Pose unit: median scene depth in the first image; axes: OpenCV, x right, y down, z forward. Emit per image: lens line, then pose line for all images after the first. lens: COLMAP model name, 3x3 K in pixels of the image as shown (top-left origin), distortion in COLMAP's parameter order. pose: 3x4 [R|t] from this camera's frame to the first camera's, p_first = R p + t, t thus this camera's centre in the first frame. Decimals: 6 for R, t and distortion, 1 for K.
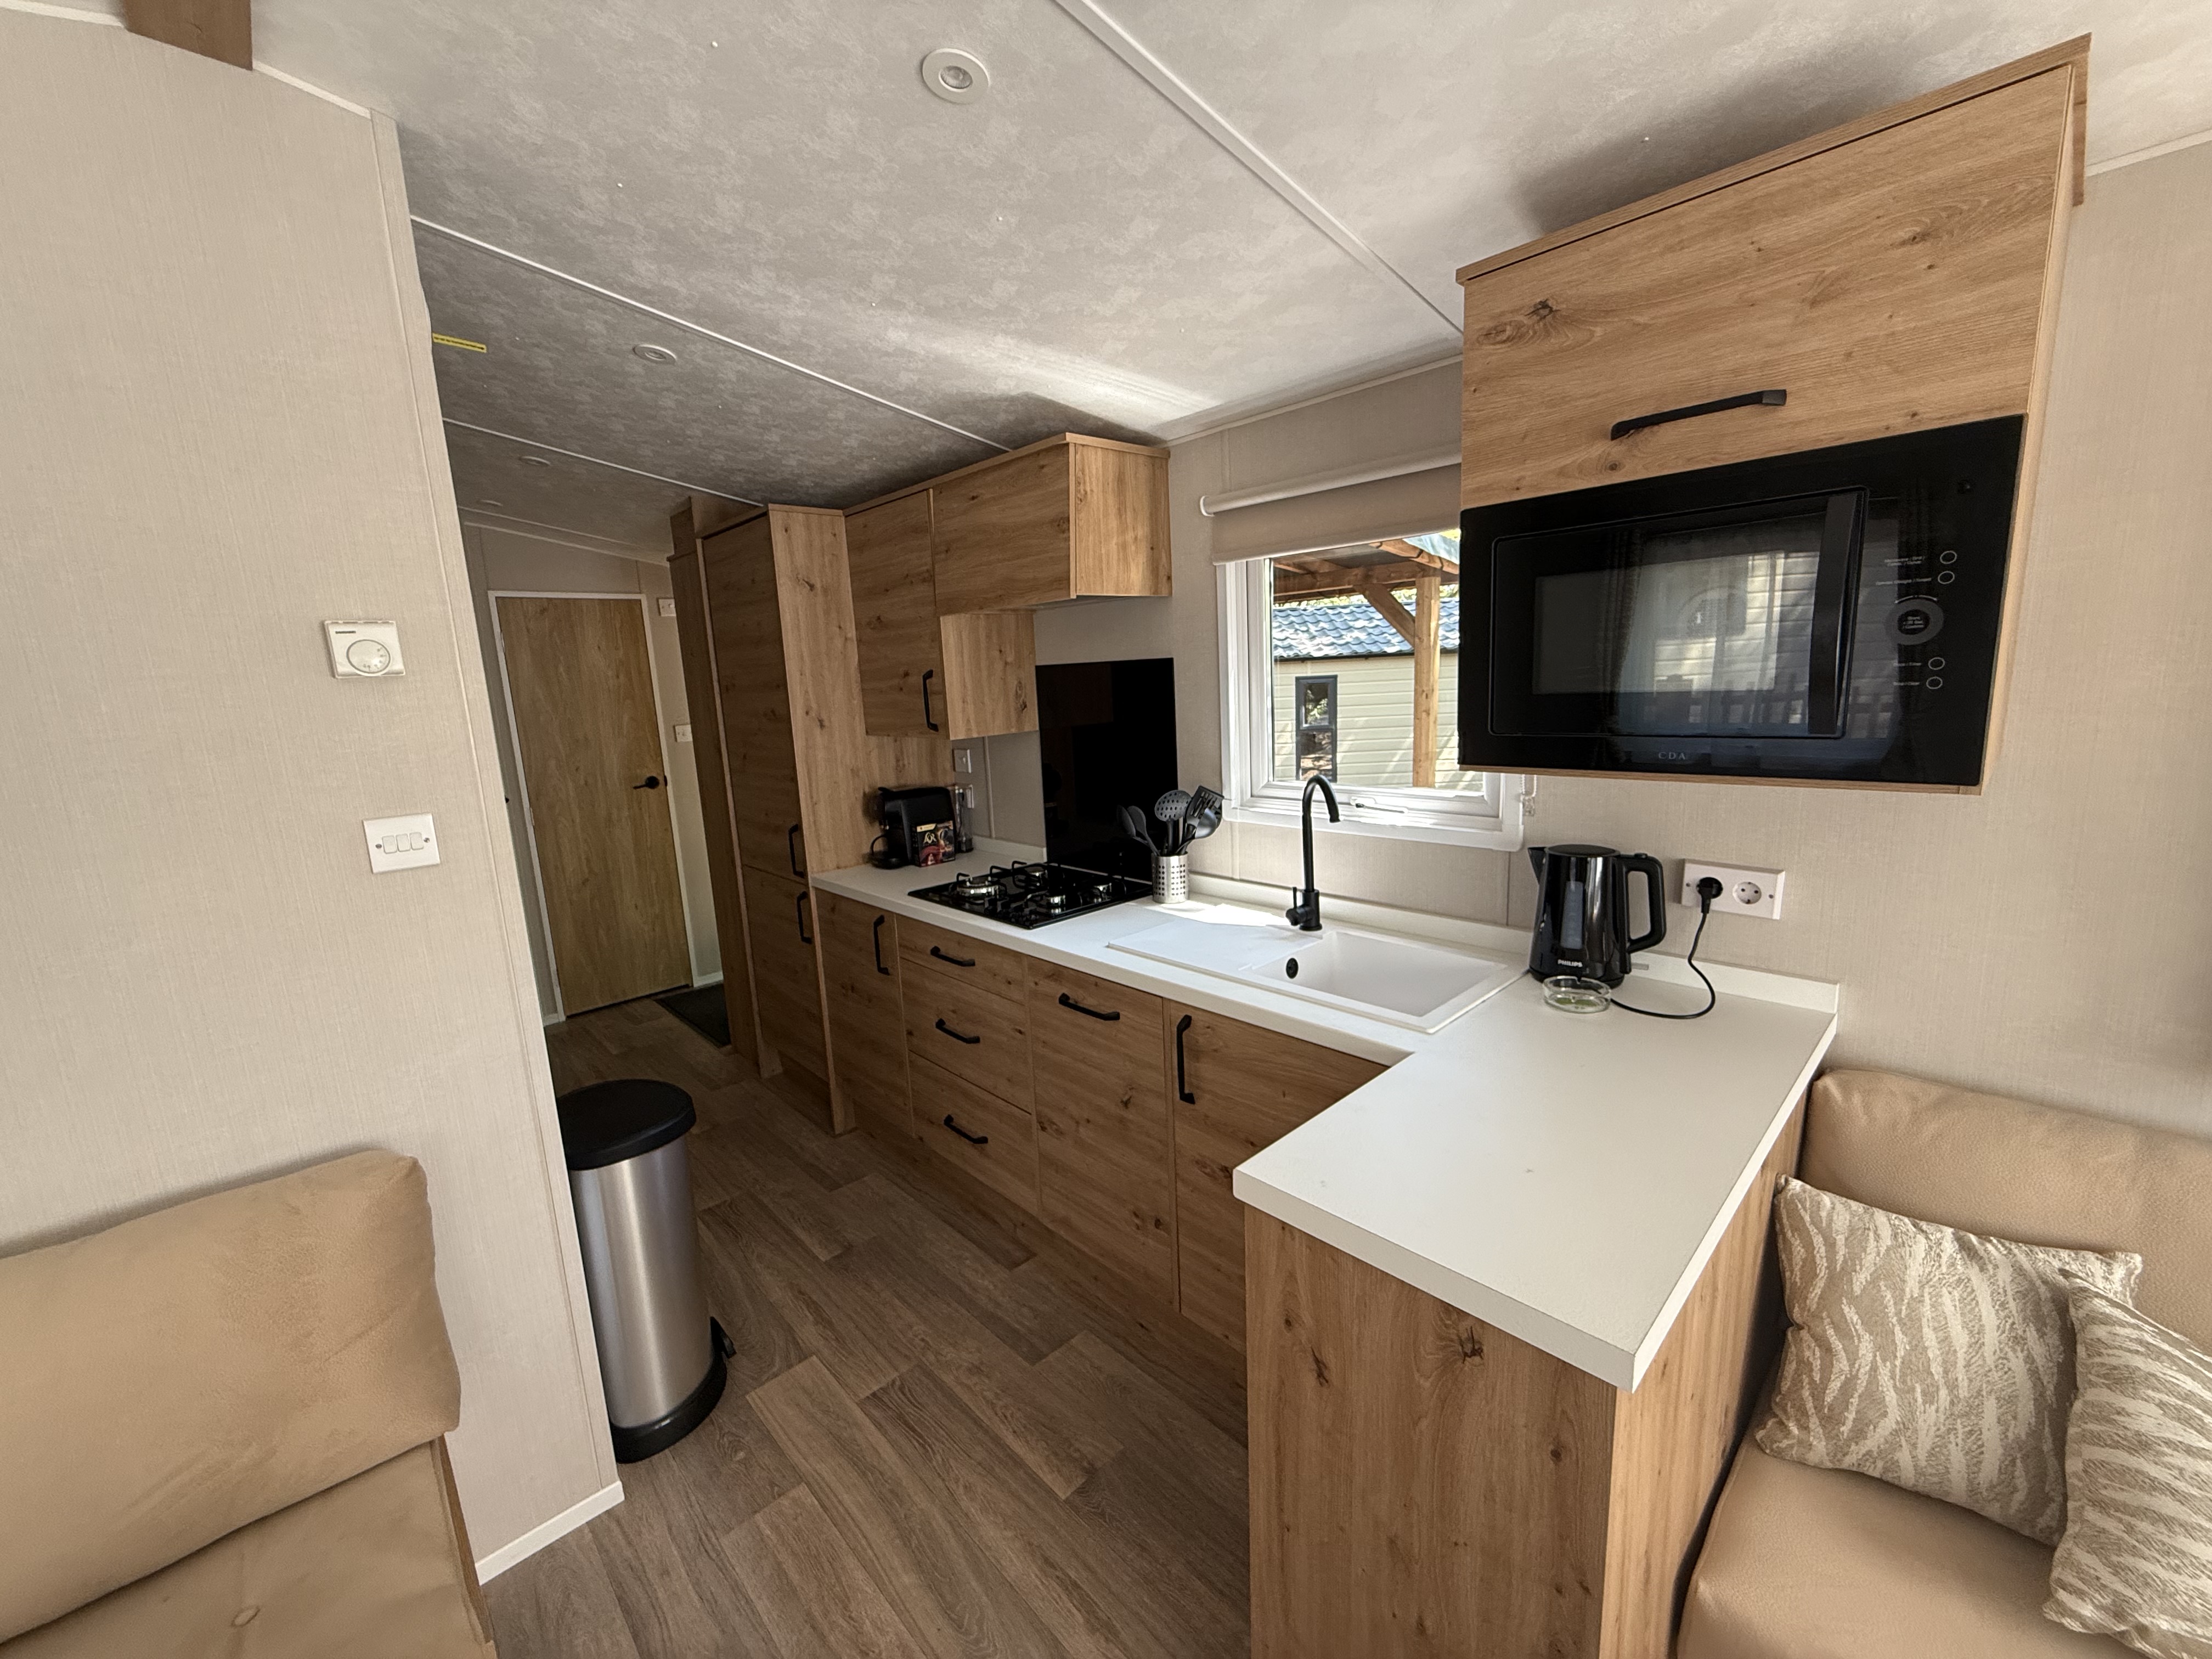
lens RADIAL K [[879.5, 0, 1099.4], [0, 879.5, 822.3], [0, 0, 1]] dist [-0.000578, -0.000393]
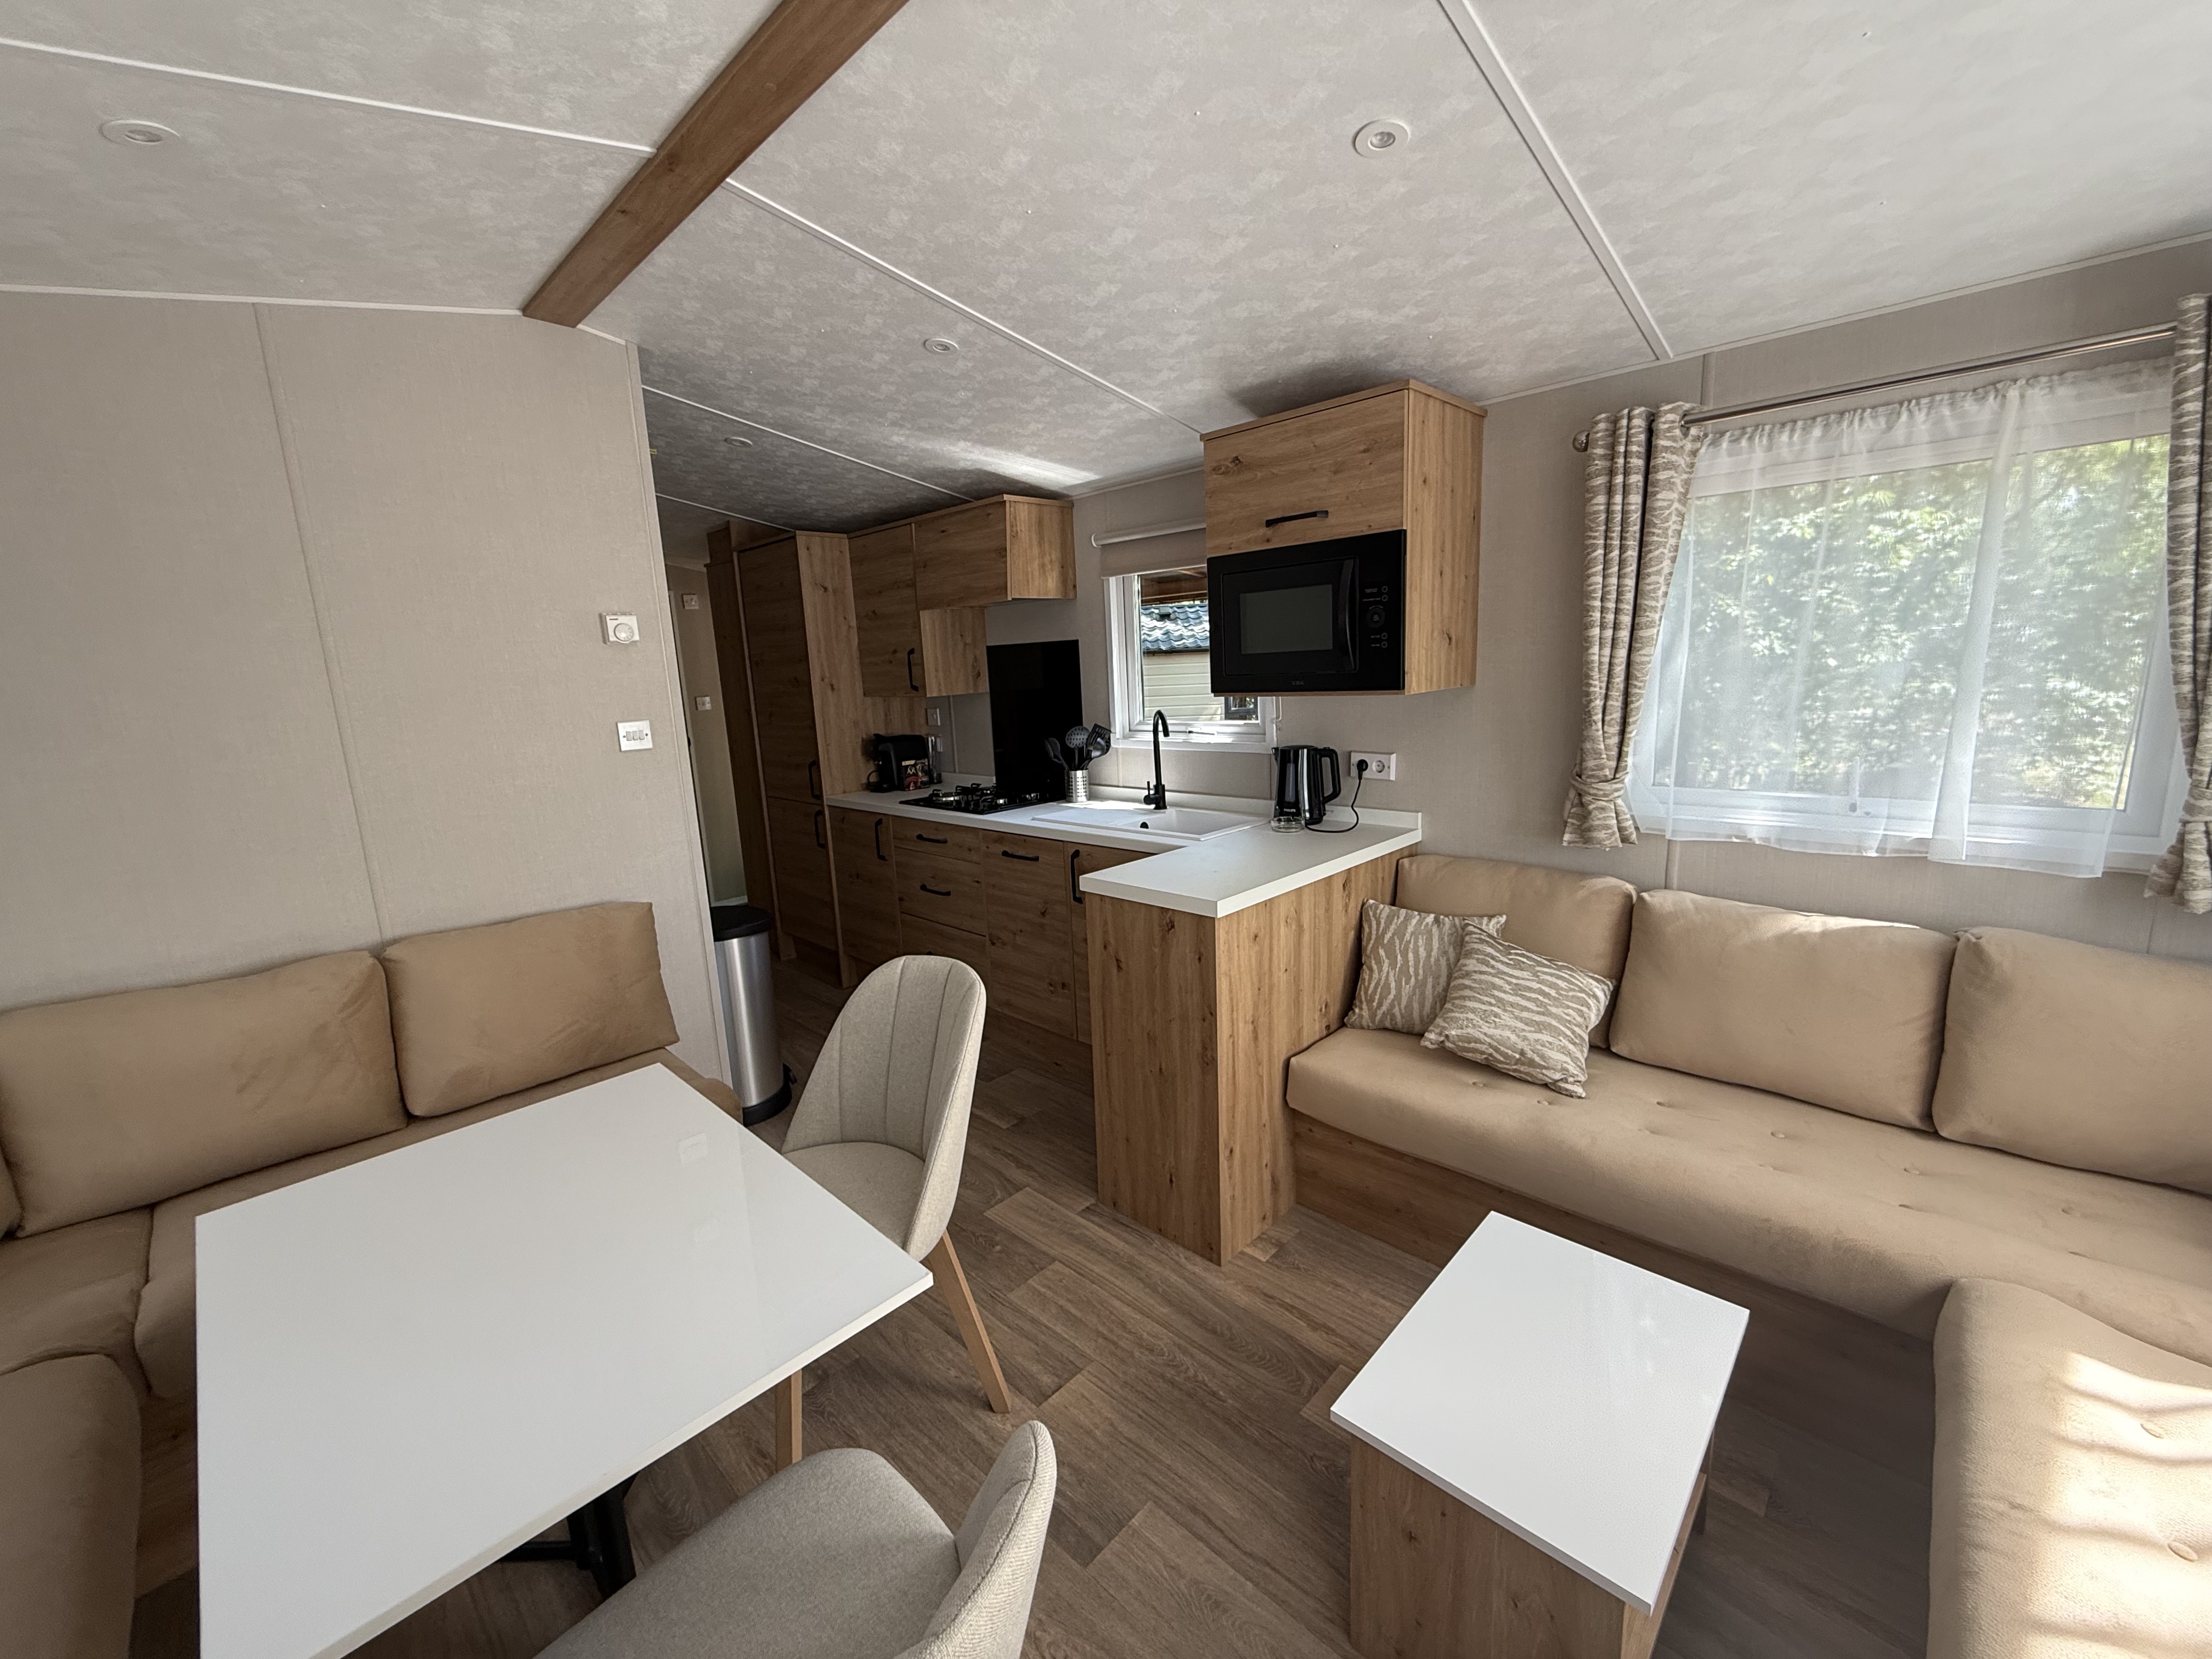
lens RADIAL K [[879.5, 0, 1099.4], [0, 879.5, 822.3], [0, 0, 1]] dist [-0.000578, -0.000393]
pose [[0.998796, -0.007110, 0.048542, 0.049177], [0.006713, 0.999943, 0.008337, 0.123041], [-0.048599, -0.008001, 0.998786, -0.549521]]
